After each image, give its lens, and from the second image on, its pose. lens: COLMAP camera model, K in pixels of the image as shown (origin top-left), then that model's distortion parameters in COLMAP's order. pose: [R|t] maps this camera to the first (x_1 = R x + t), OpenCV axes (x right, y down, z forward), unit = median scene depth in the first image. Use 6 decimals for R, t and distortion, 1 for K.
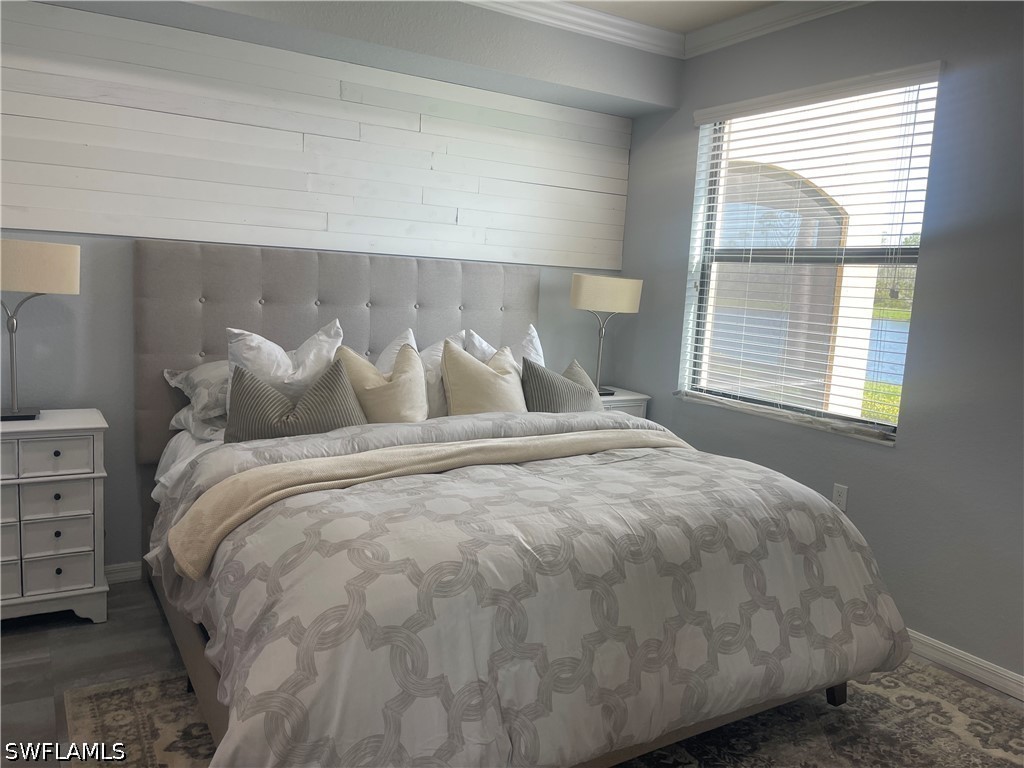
lens RADIAL K [[770.0, 0, 507.0], [0, 770.0, 381.6], [0, 0, 1]] dist [0.077709, -0.104697]
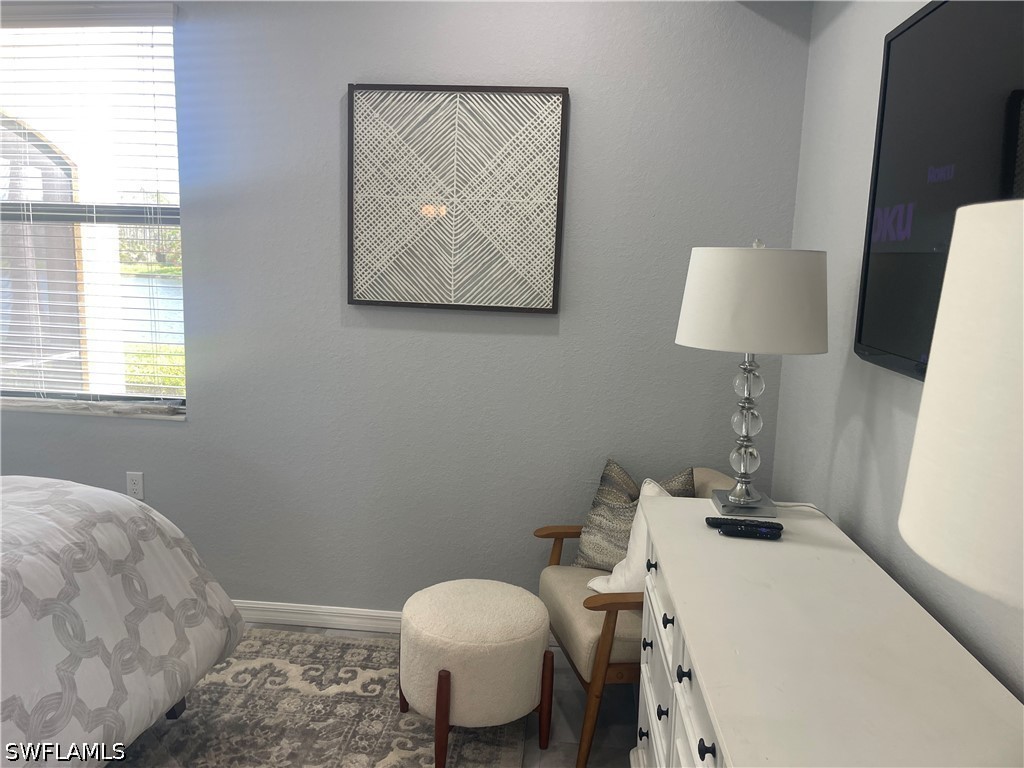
lens RADIAL K [[770.0, 0, 507.0], [0, 770.0, 381.6], [0, 0, 1]] dist [0.077709, -0.104697]
pose [[0.609003, -0.149655, 0.778922, 0.008124], [0.107803, 0.988543, 0.105644, -0.024603], [-0.785808, 0.019633, 0.618159, 0.134288]]
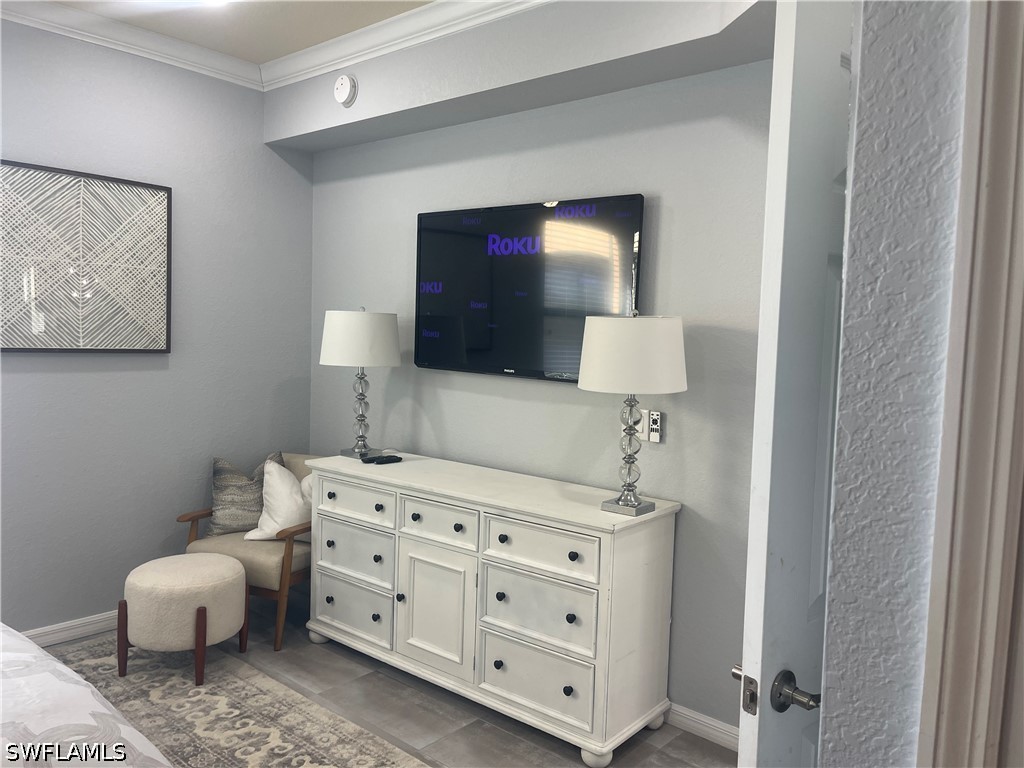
lens RADIAL K [[784.2, 0, 527.7], [0, 784.2, 382.4], [0, 0, 1]] dist [0.010895, -0.000559]
pose [[-0.317973, -0.127033, 0.939551, -0.653103], [0.079797, 0.983881, 0.160033, -0.120406], [-0.944736, 0.125859, -0.302710, 0.556549]]
